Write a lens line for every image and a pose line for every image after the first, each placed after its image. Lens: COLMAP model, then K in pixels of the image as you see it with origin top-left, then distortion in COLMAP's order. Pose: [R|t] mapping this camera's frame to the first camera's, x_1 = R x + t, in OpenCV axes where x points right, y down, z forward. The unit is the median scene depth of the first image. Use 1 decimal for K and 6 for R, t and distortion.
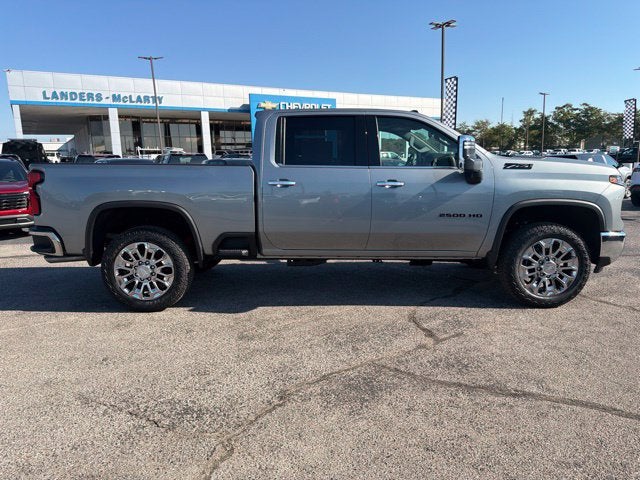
lens RADIAL K [[454.3, 0, 308.6], [0, 454.3, 235.5], [0, 0, 1]] dist [0.004546, 0.000615]
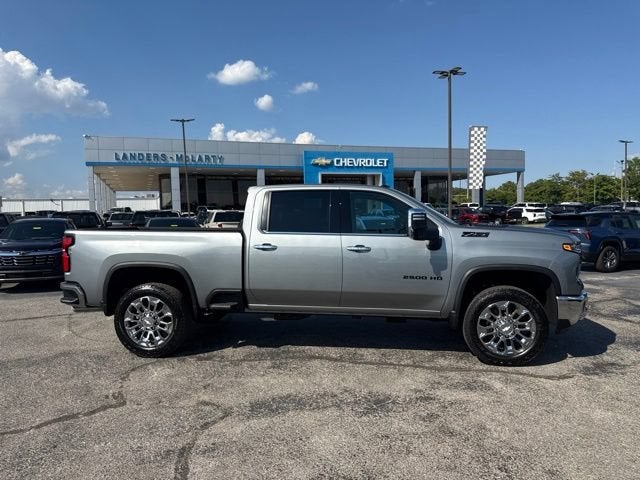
lens RADIAL K [[457.7, 0, 319.4], [0, 457.7, 242.7], [0, 0, 1]] dist [0.049499, -0.078038]
pose [[0.993367, 0.007904, -0.114712, 0.207526], [-0.018931, 0.995263, -0.095360, -0.017170], [0.113415, 0.096899, 0.988811, -0.145180]]
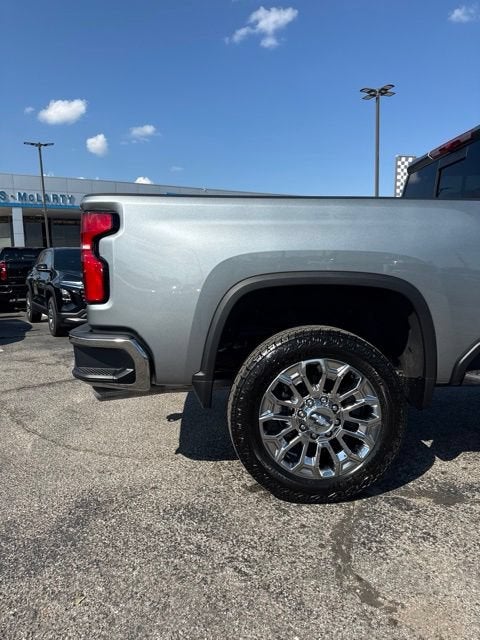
lens RADIAL K [[457.7, 0, 240.0], [0, 457.7, 320.0], [0, 0, 1]] dist [0.049499, -0.078038]
pose [[0.998222, -0.006080, 0.059302, -0.475537], [0.008849, 0.998878, -0.046530, -0.002268], [-0.058952, 0.046972, 0.997155, 0.510441]]
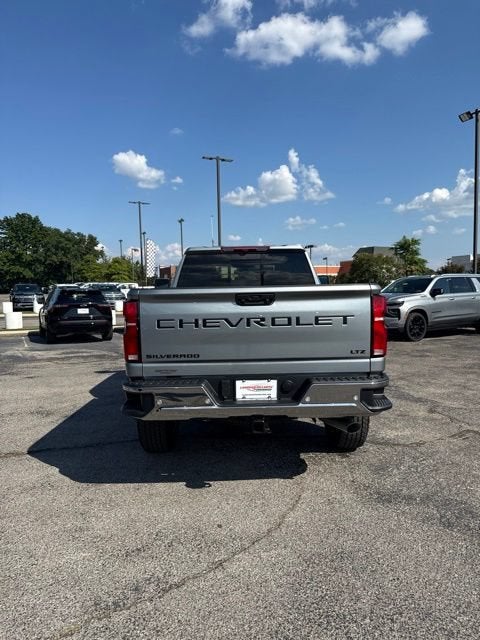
lens RADIAL K [[457.7, 0, 240.0], [0, 457.7, 320.0], [0, 0, 1]] dist [0.049499, -0.078038]
pose [[-0.011096, -0.052821, 0.998542, -1.307221], [0.170143, 0.983942, 0.053940, -0.175002], [-0.985357, 0.170494, -0.001931, 1.207294]]
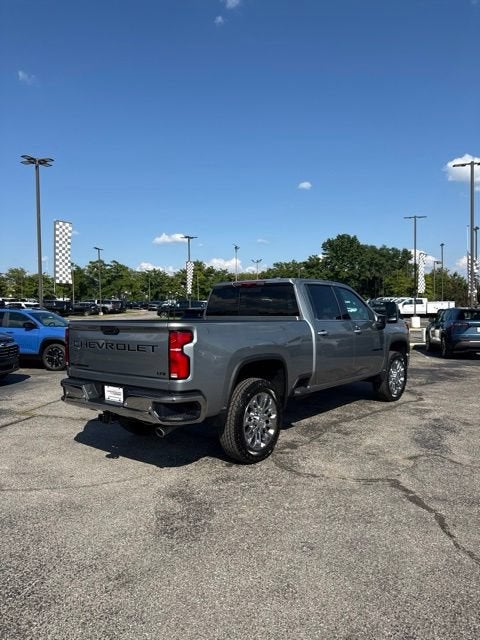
lens RADIAL K [[457.7, 0, 240.0], [0, 457.7, 320.0], [0, 0, 1]] dist [0.049499, -0.078038]
pose [[0.632560, -0.015588, 0.774354, -1.215983], [0.121222, 0.989468, -0.079106, -0.073637], [-0.764966, 0.143908, 0.627788, 0.328398]]
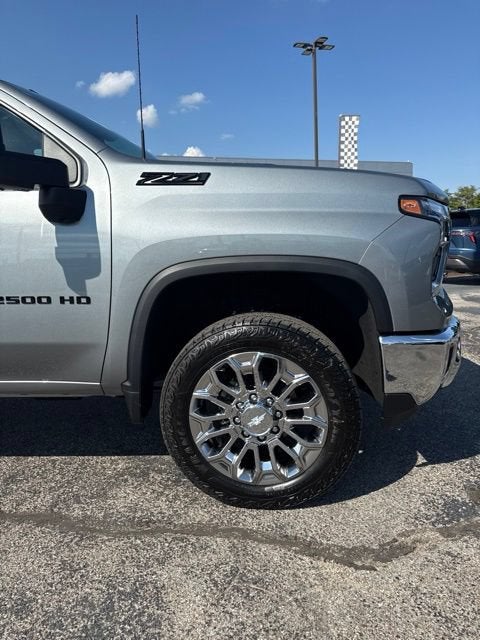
lens RADIAL K [[457.7, 0, 240.0], [0, 457.7, 320.0], [0, 0, 1]] dist [0.049499, -0.078038]
pose [[0.998270, -0.013626, -0.057188, 0.531939], [0.014652, 0.999739, 0.017549, -0.029221], [0.056934, -0.018357, 0.998209, 0.571583]]
